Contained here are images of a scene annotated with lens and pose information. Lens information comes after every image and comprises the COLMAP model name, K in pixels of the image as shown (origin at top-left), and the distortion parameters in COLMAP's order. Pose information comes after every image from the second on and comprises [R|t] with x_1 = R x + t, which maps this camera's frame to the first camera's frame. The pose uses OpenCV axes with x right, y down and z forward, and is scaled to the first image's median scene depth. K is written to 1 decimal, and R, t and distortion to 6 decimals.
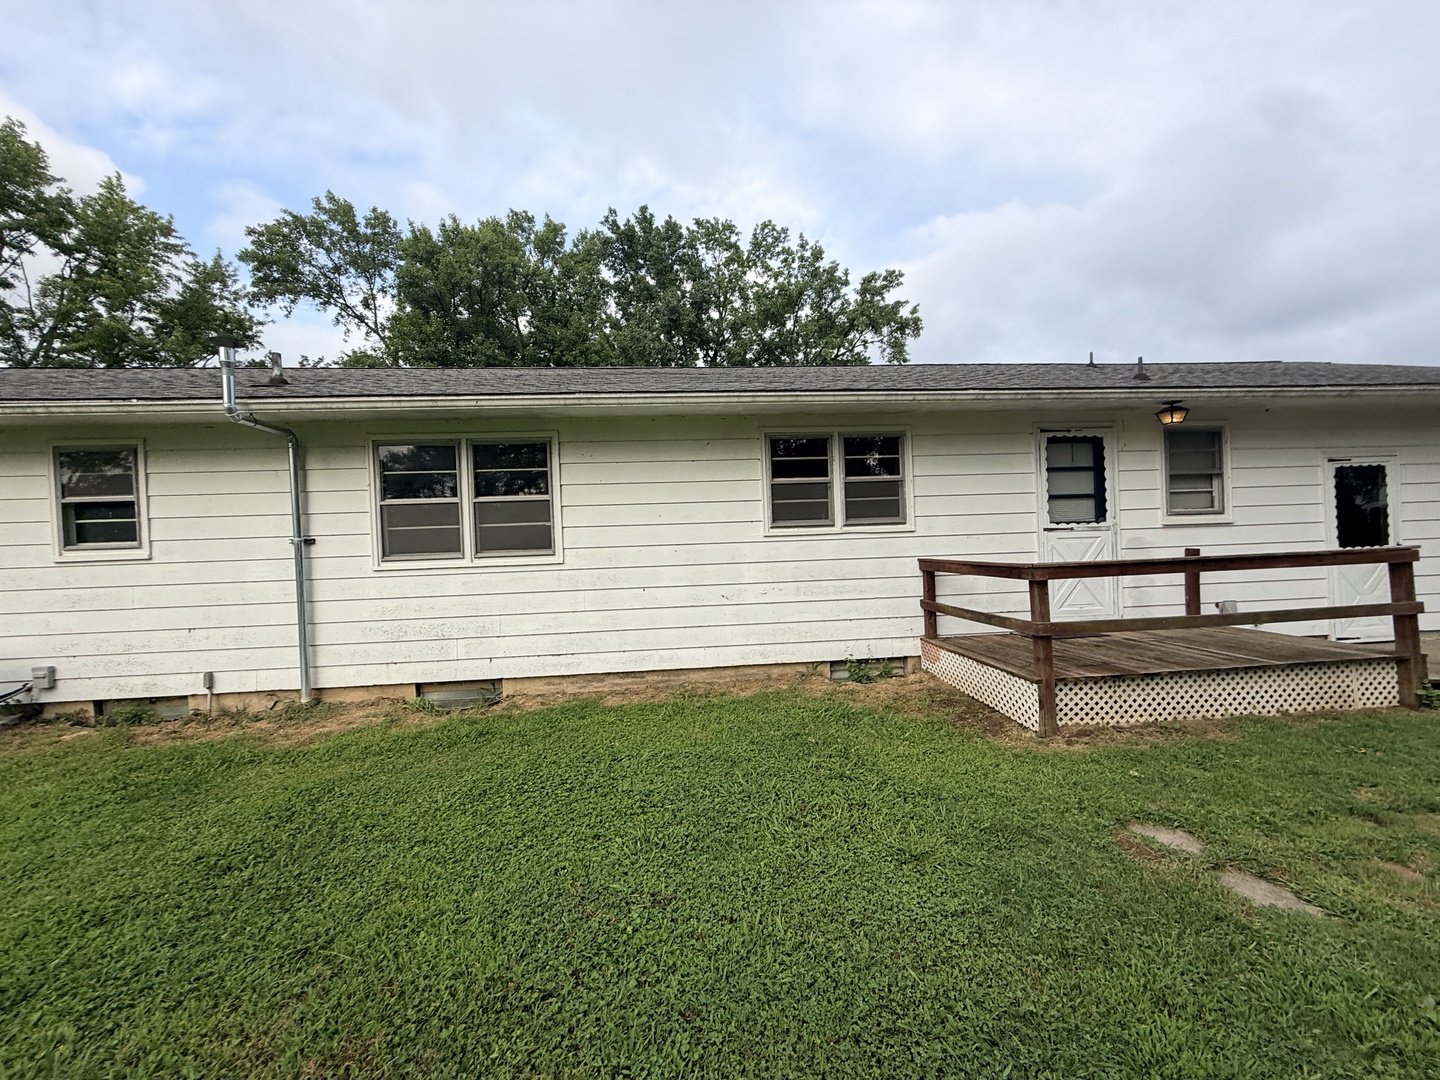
lens RADIAL K [[576.3, 0, 711.2], [0, 576.3, 537.4], [0, 0, 1]] dist [0.001260, 0.000196]
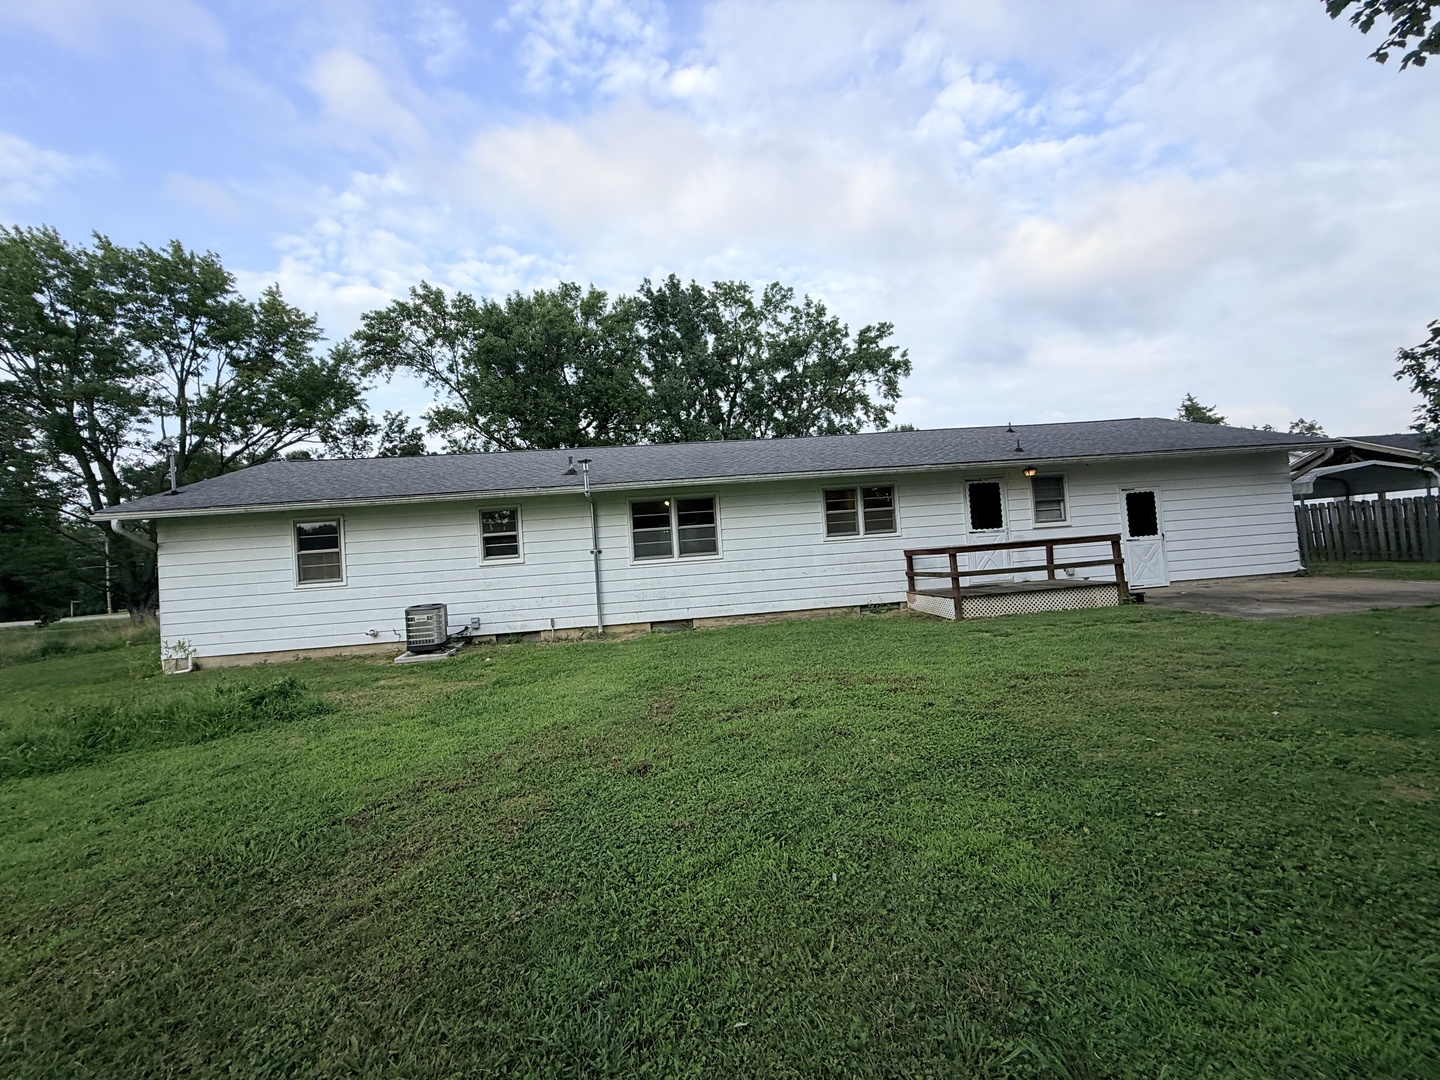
lens RADIAL K [[573.4, 0, 714.0], [0, 573.4, 540.0], [0, 0, 1]] dist [0.000949, -0.000076]
pose [[0.999348, -0.036032, -0.002297, -0.059023], [0.035958, 0.998994, -0.026786, 0.006935], [0.003260, 0.026685, 0.999639, -0.201921]]
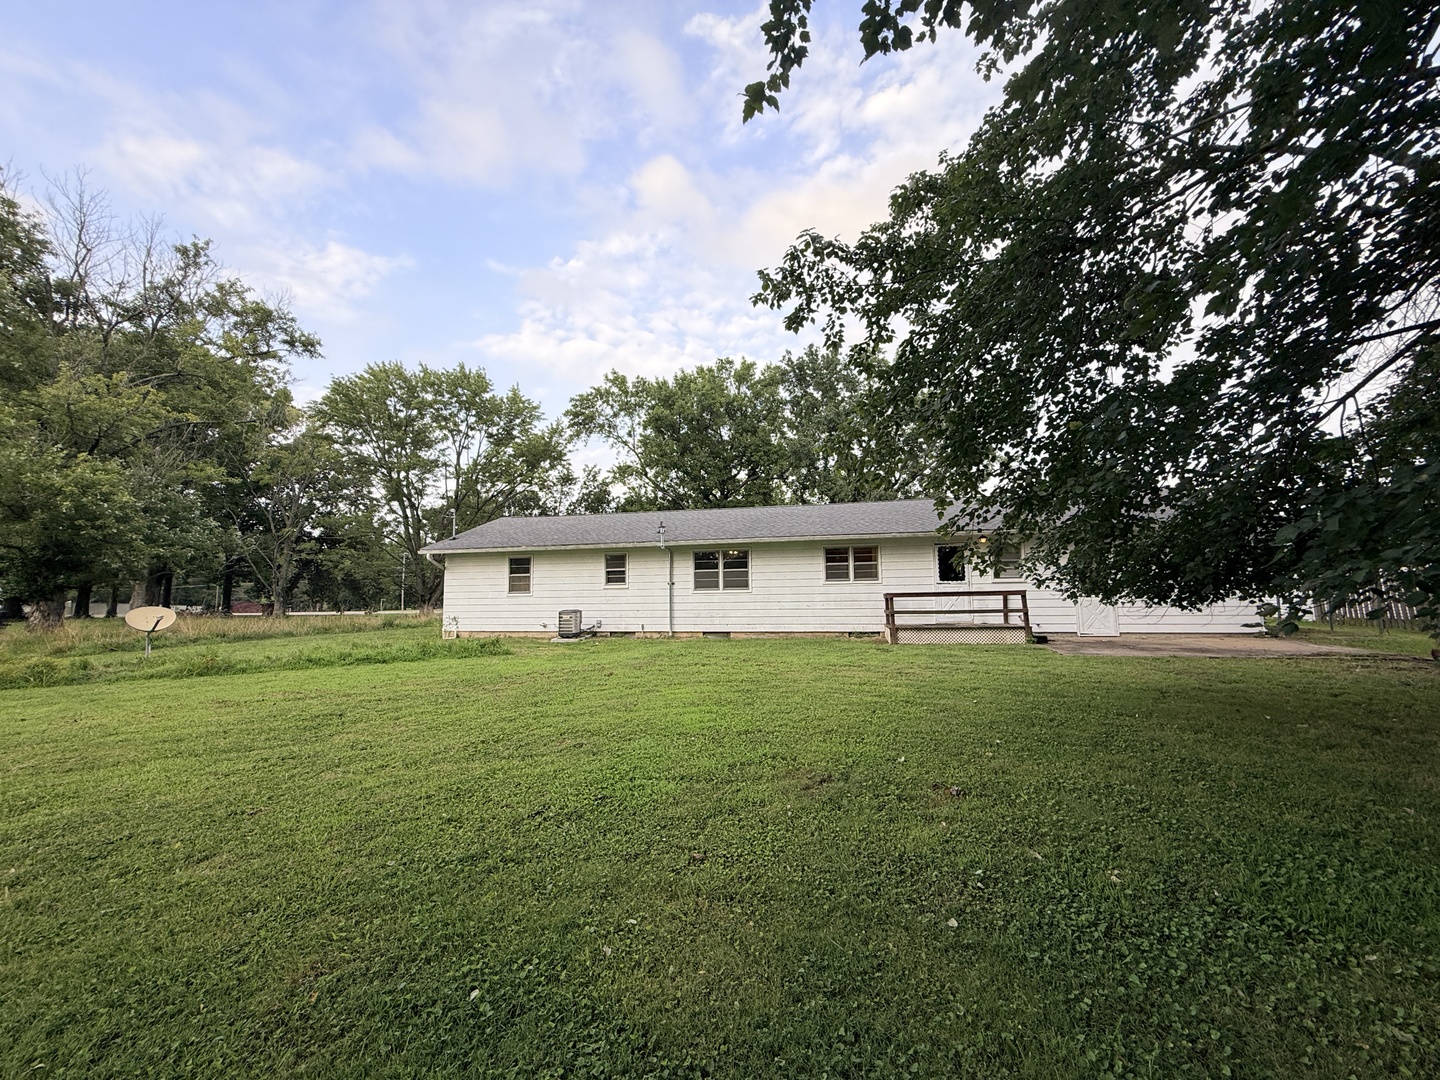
lens RADIAL K [[573.4, 0, 714.0], [0, 573.4, 540.0], [0, 0, 1]] dist [0.000949, -0.000076]
pose [[0.950847, -0.008740, -0.309539, 0.096856], [-0.018408, 0.996239, -0.084673, 0.006258], [0.309114, 0.086208, 0.947110, -0.383360]]
